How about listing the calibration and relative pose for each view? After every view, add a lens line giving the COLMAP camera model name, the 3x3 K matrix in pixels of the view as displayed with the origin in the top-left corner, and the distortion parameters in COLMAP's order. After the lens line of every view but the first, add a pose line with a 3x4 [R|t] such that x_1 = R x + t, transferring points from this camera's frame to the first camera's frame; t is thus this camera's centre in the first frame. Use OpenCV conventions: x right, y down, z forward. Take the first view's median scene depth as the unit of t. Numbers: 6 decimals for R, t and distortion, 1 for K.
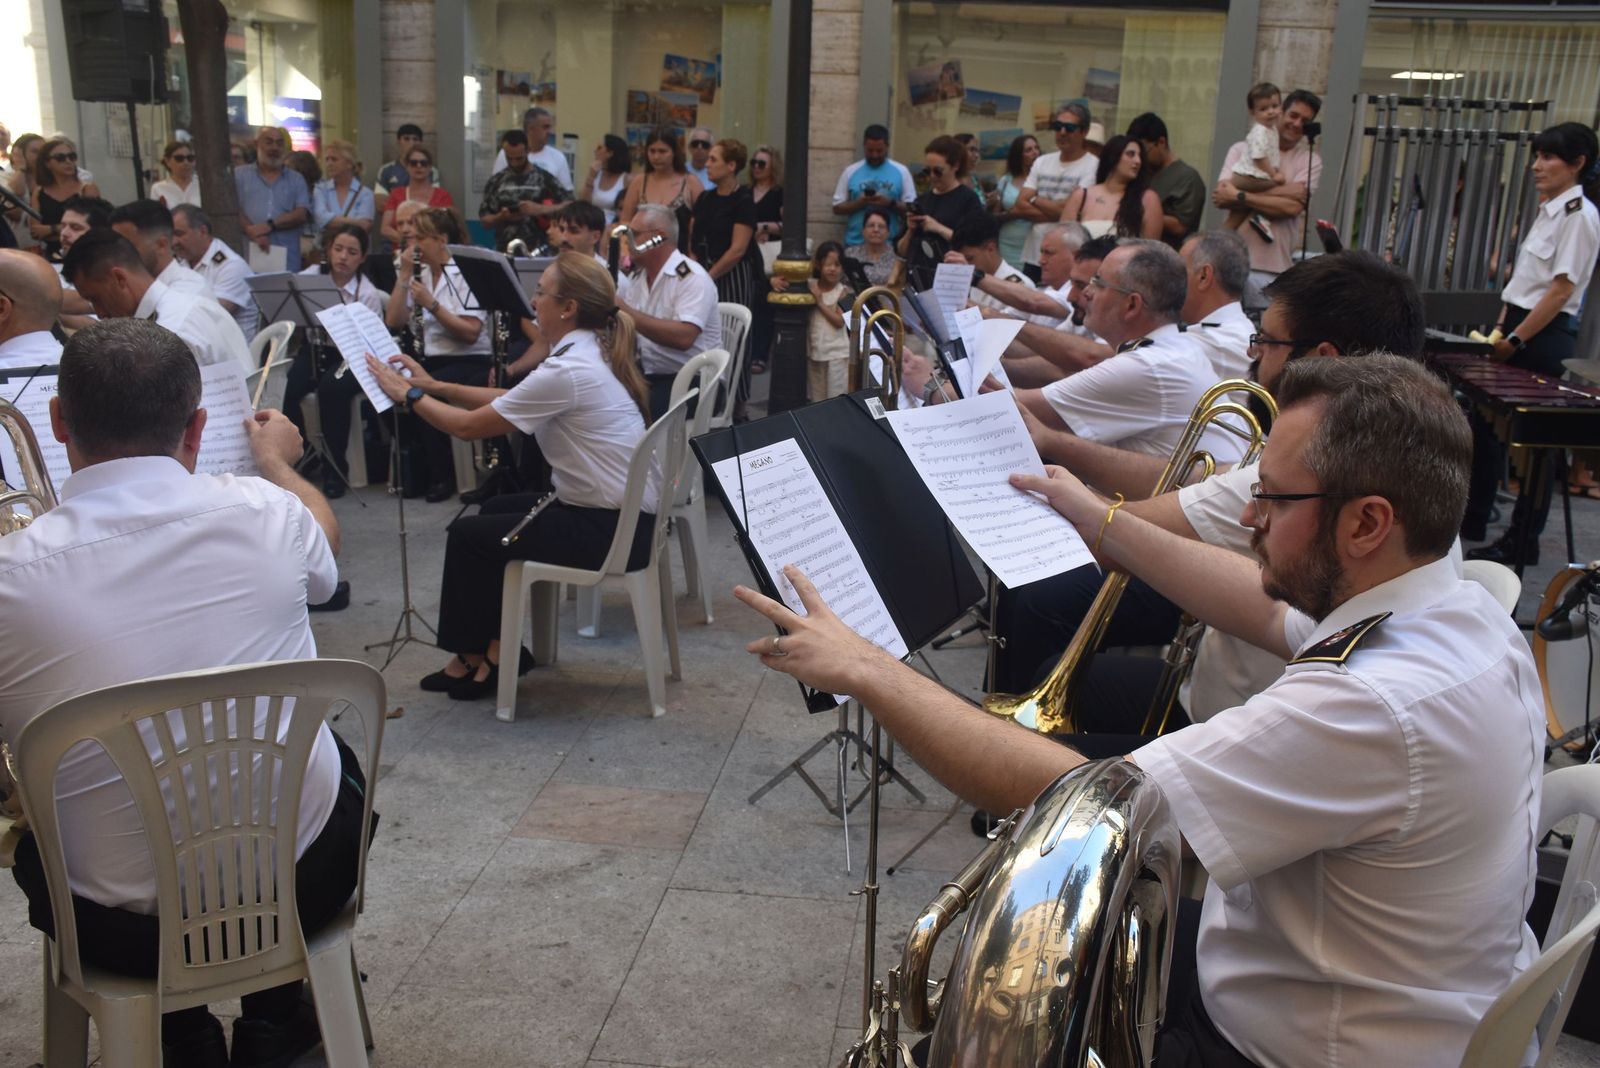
lens RADIAL K [[1390.8, 0, 800.0], [0, 1390.8, 534.0], [0, 0, 1]] dist [-0.095268, 0.110031]
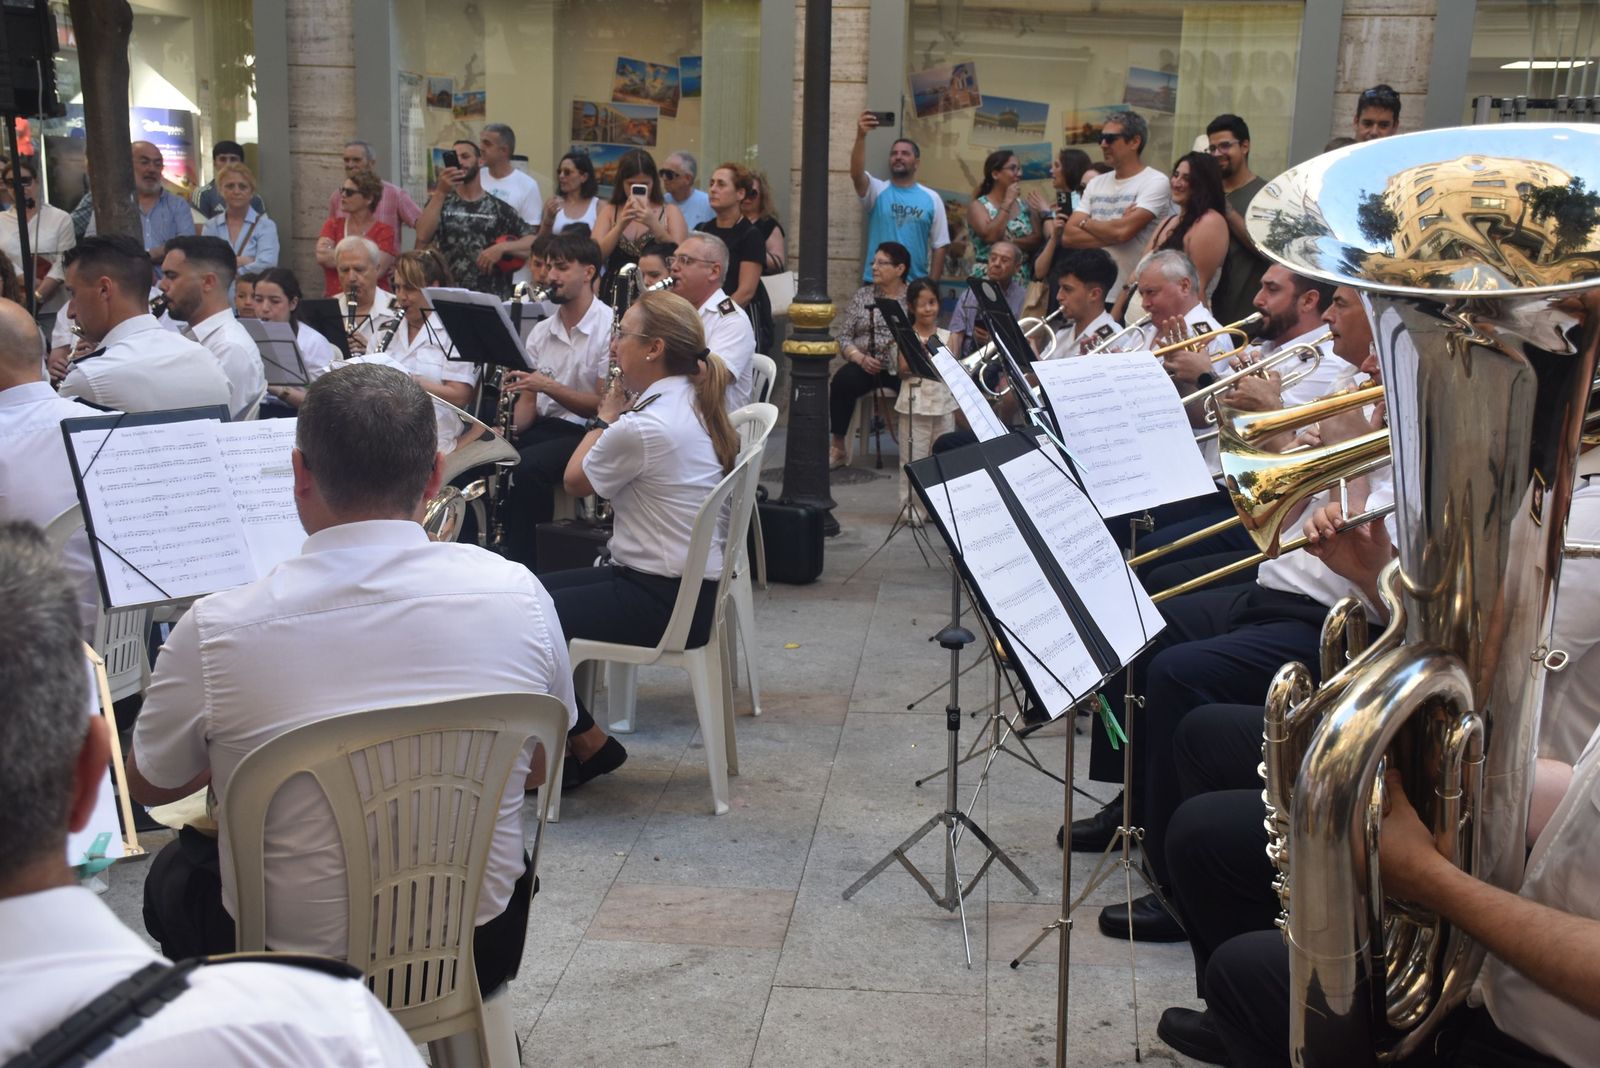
lens RADIAL K [[1753.9, 0, 797.1], [0, 1753.9, 536.6], [0, 0, 1]] dist [-0.003889, 0.241448]
pose [[0.999512, -0.015971, 0.026843, -0.073825], [0.017670, 0.997777, -0.064262, 0.025807], [-0.025757, 0.064705, 0.997572, -0.114941]]
